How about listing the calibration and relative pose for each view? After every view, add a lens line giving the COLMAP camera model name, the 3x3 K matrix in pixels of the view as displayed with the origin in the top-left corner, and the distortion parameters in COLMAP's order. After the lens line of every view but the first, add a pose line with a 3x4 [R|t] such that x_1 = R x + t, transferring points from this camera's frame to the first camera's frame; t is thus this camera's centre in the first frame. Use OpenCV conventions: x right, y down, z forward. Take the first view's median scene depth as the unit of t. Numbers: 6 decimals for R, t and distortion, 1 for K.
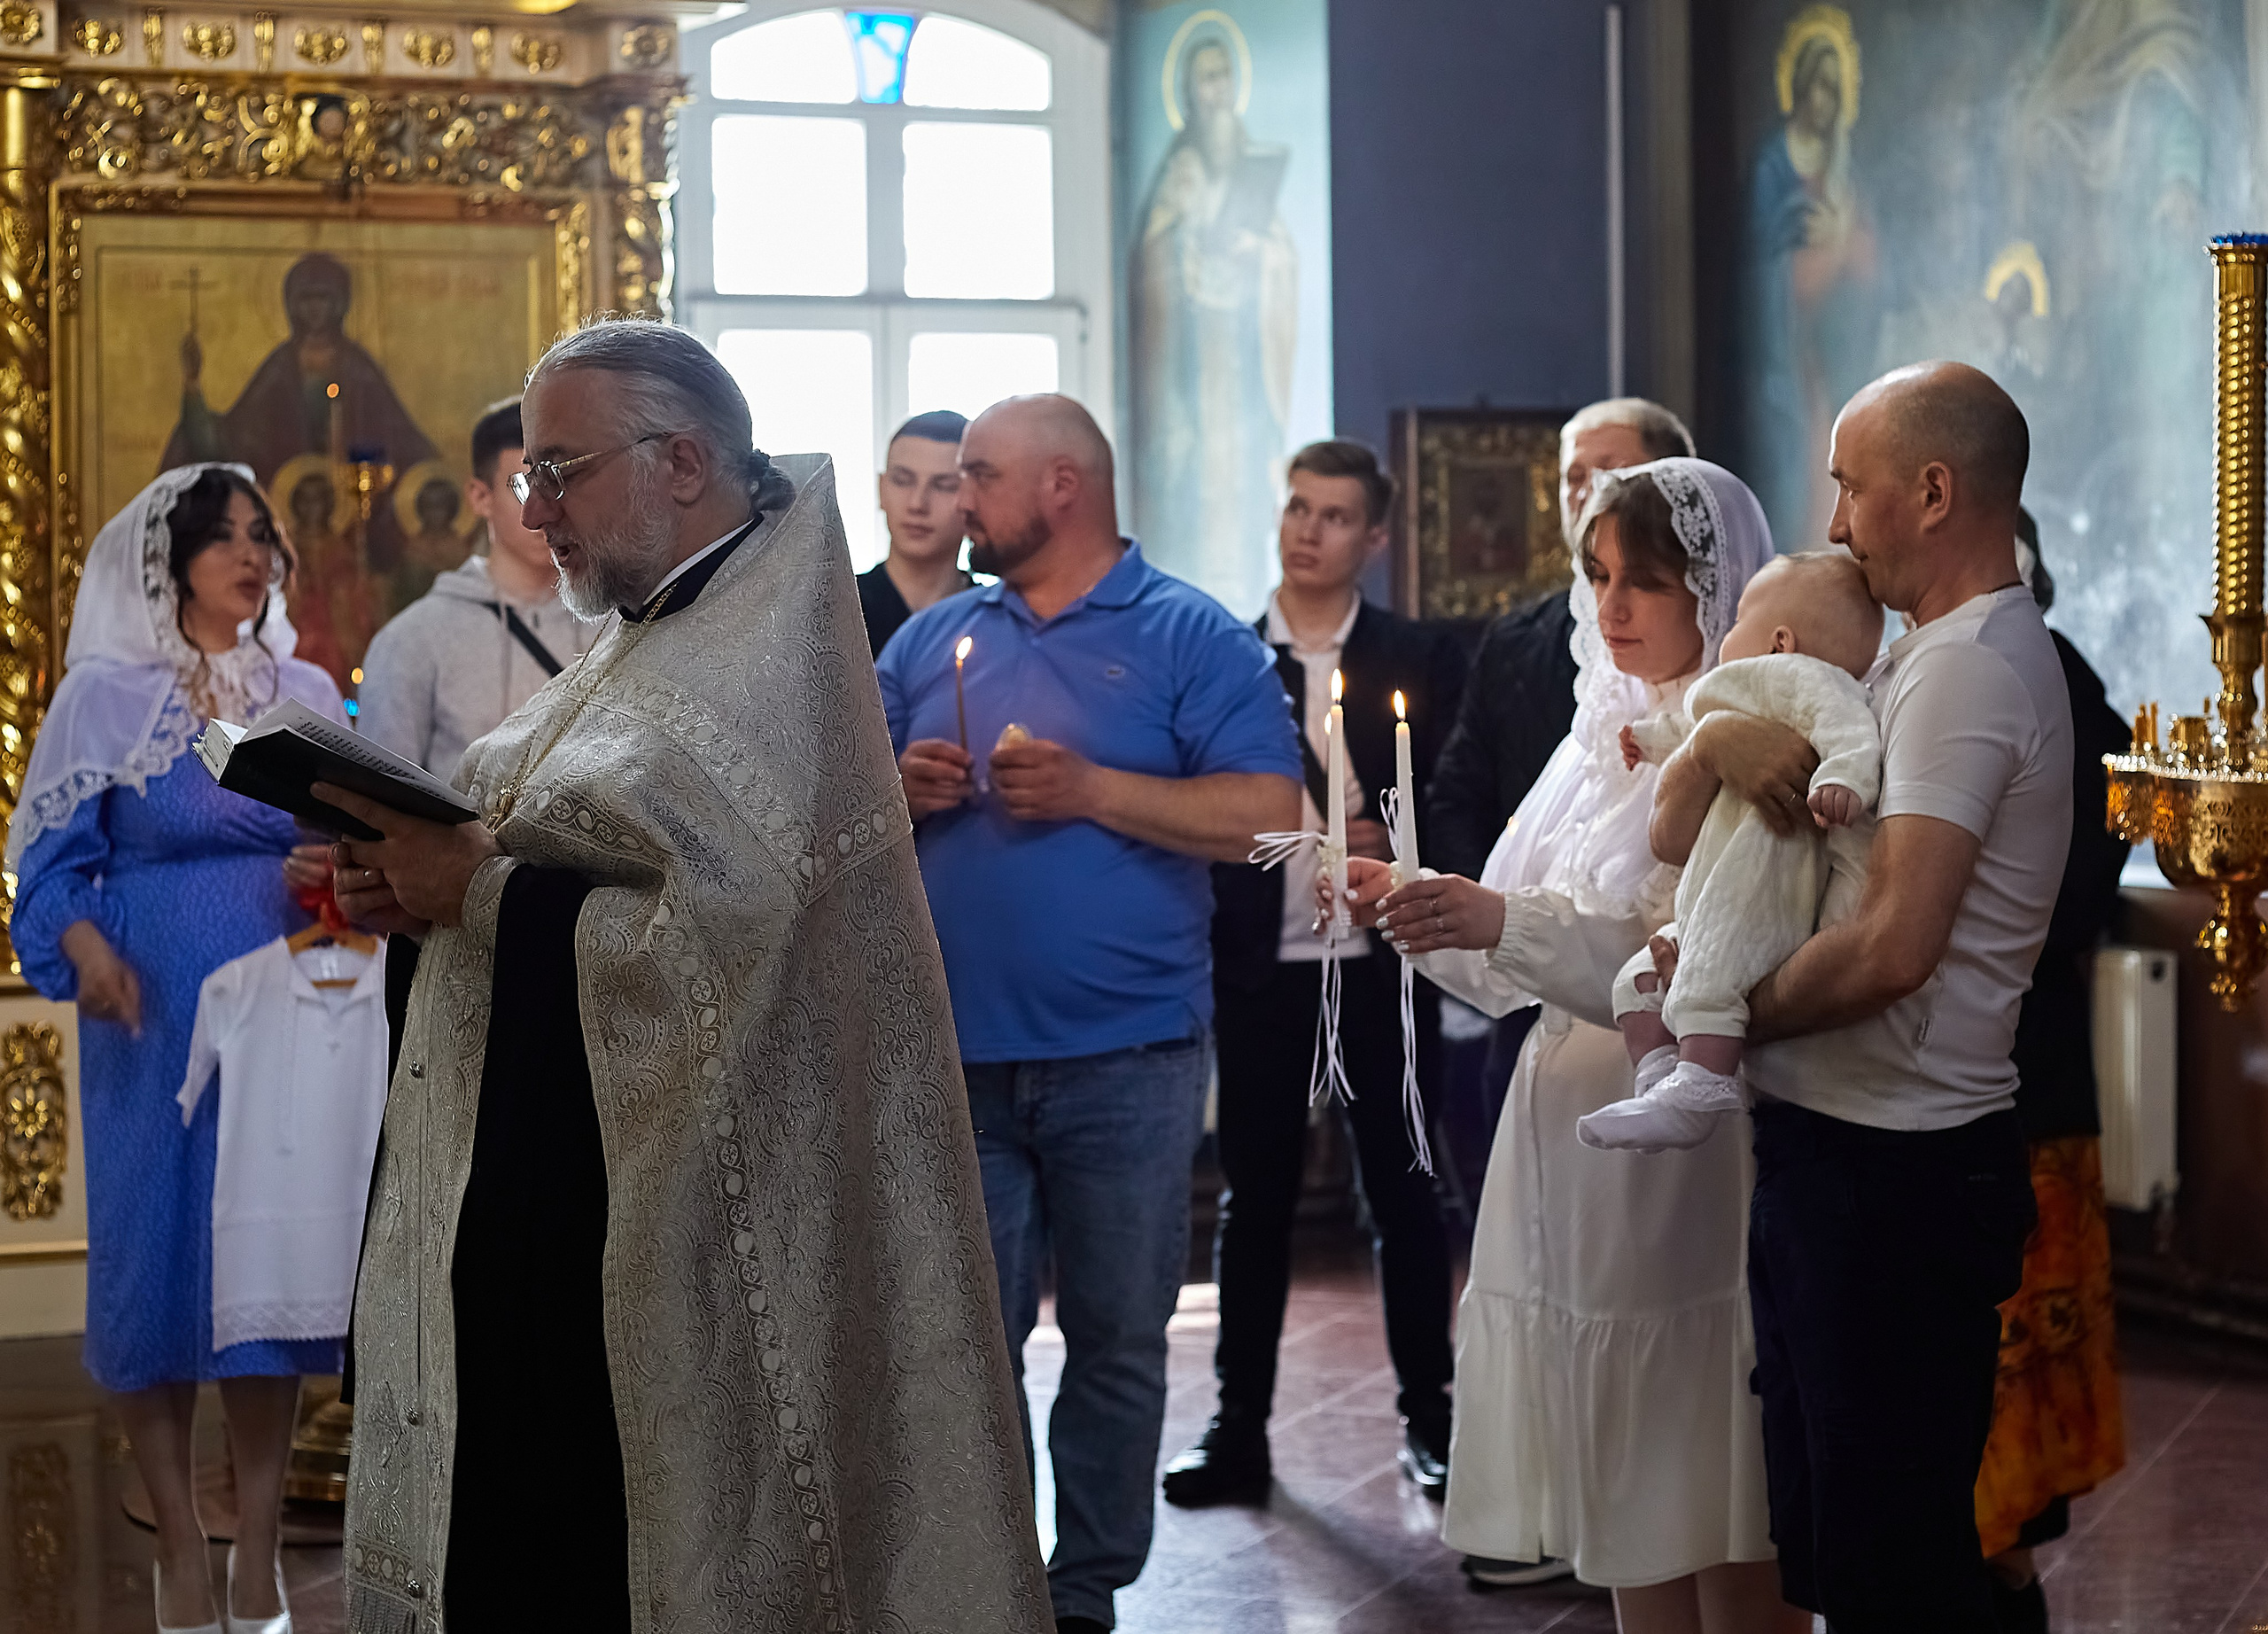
lens RADIAL K [[4255.7, 0, 1187.7], [0, 4255.7, 717.7], [0, 0, 1]] dist [-0.077567, -0.121851]
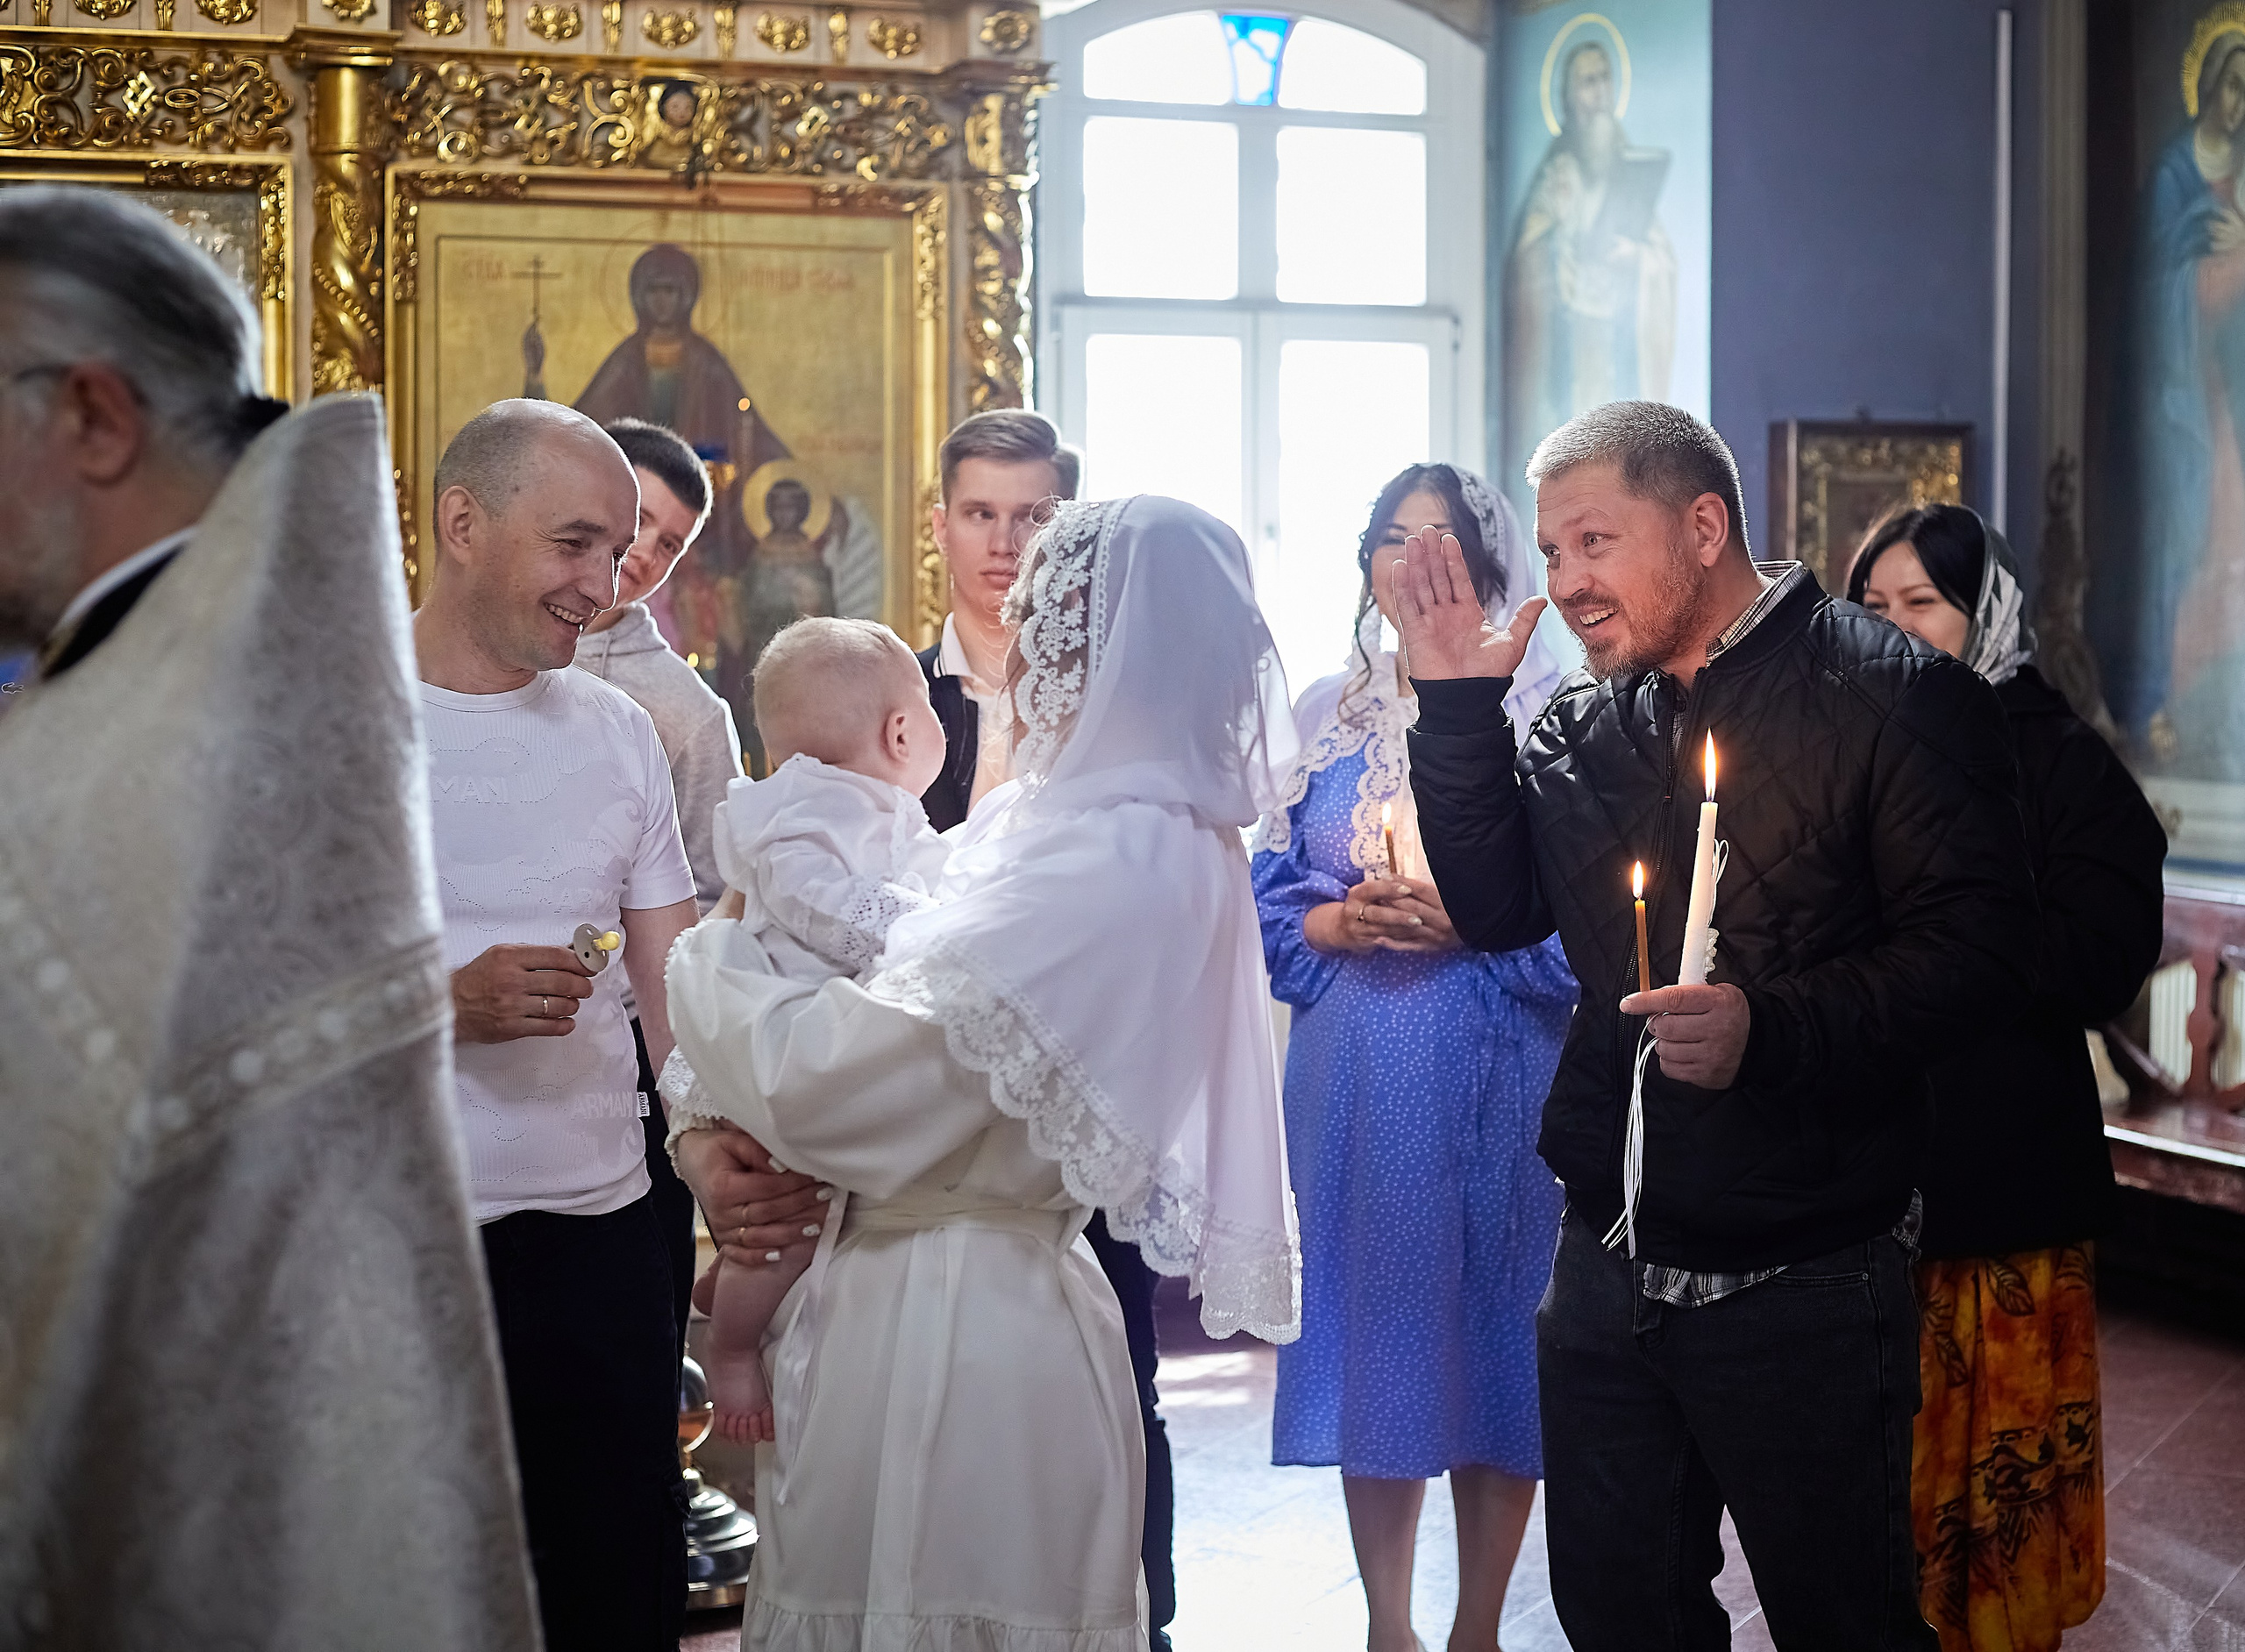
lens RADIAL K [[3577.0, 0, 1273.9], [0, 3577.0, 823.1], [0, 0, 1]] dist [-0.095460, -0.047799]
pose [[0.997285, 0.017854, -0.071440, -0.006392], [-0.015402, 0.999278, 0.034731, -0.007834], [0.072008, -0.033536, 0.996840, 0.194687]]
